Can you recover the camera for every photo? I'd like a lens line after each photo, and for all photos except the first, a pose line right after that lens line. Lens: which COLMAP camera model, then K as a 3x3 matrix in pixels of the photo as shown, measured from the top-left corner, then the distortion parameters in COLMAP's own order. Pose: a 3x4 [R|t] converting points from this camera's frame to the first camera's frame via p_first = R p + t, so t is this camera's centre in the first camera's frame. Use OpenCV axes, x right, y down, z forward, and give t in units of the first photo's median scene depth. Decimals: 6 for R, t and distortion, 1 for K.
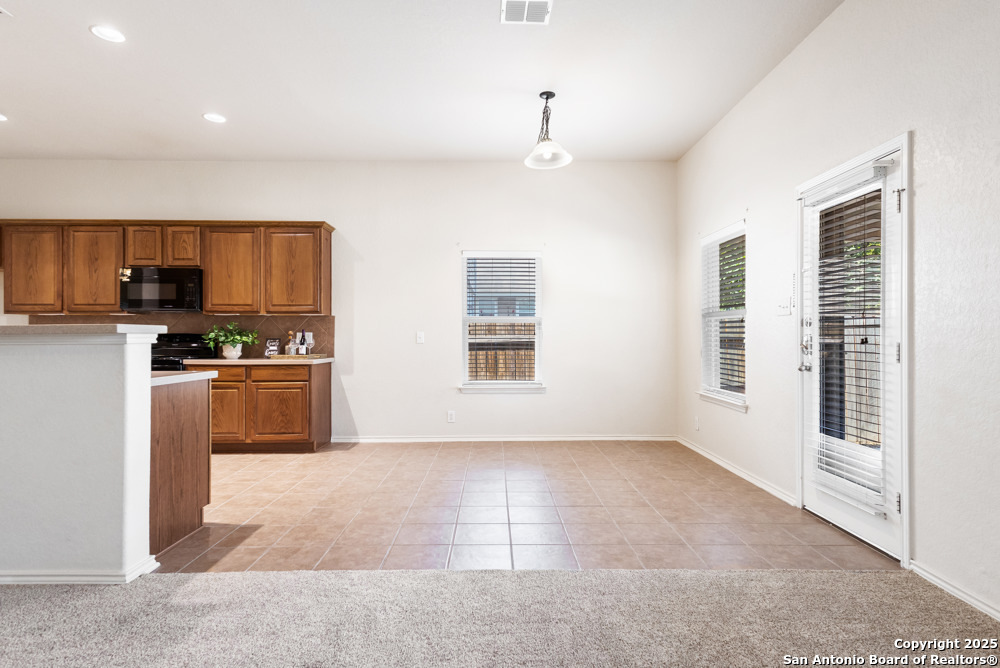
lens RADIAL K [[526.2, 0, 498.7], [0, 526.2, 336.5], [0, 0, 1]] dist [0.020377, 0.000771]
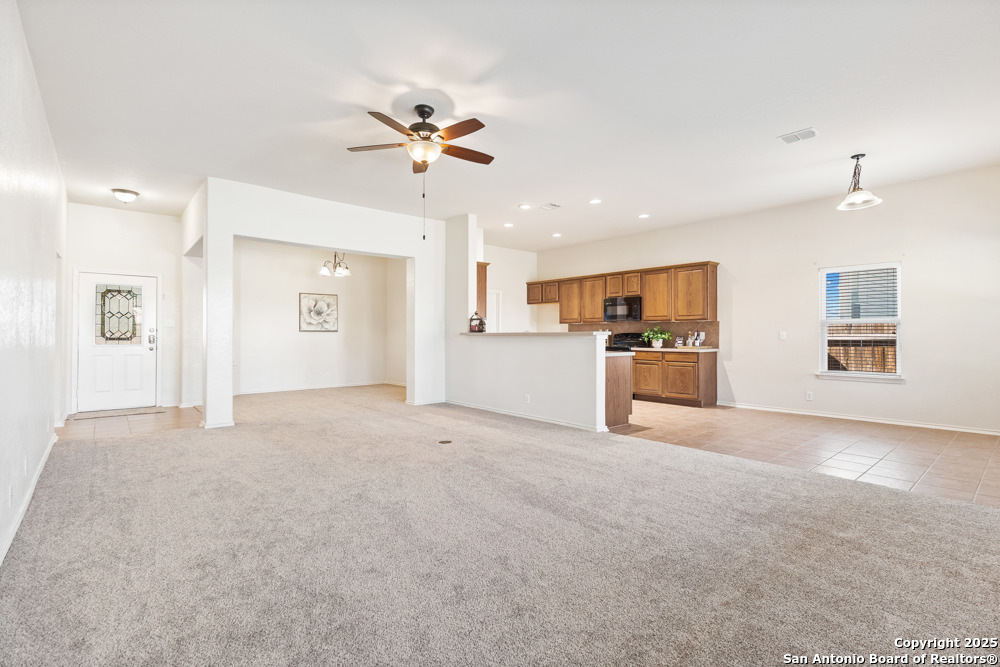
lens RADIAL K [[461.6, 0, 498.0], [0, 461.6, 331.3], [0, 0, 1]] dist [0.001630, 0.000786]
pose [[0.642531, -0.003985, -0.766250, 0.311514], [0.002776, 0.999992, -0.002872, -0.008380], [0.766255, -0.000282, 0.642537, -0.352531]]
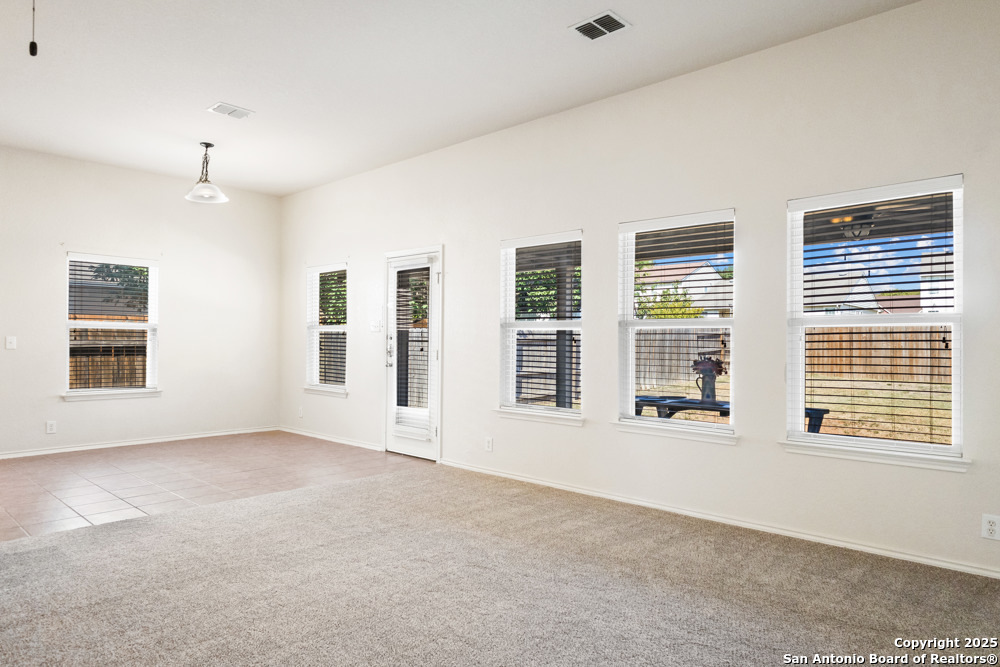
lens RADIAL K [[632.5, 0, 496.1], [0, 632.5, 344.3], [0, 0, 1]] dist [0.025518, -0.000592]
pose [[0.698524, 0.005858, 0.715563, -0.376466], [-0.012172, 0.999919, 0.003696, -0.010106], [-0.715483, -0.011291, 0.698539, -0.384520]]
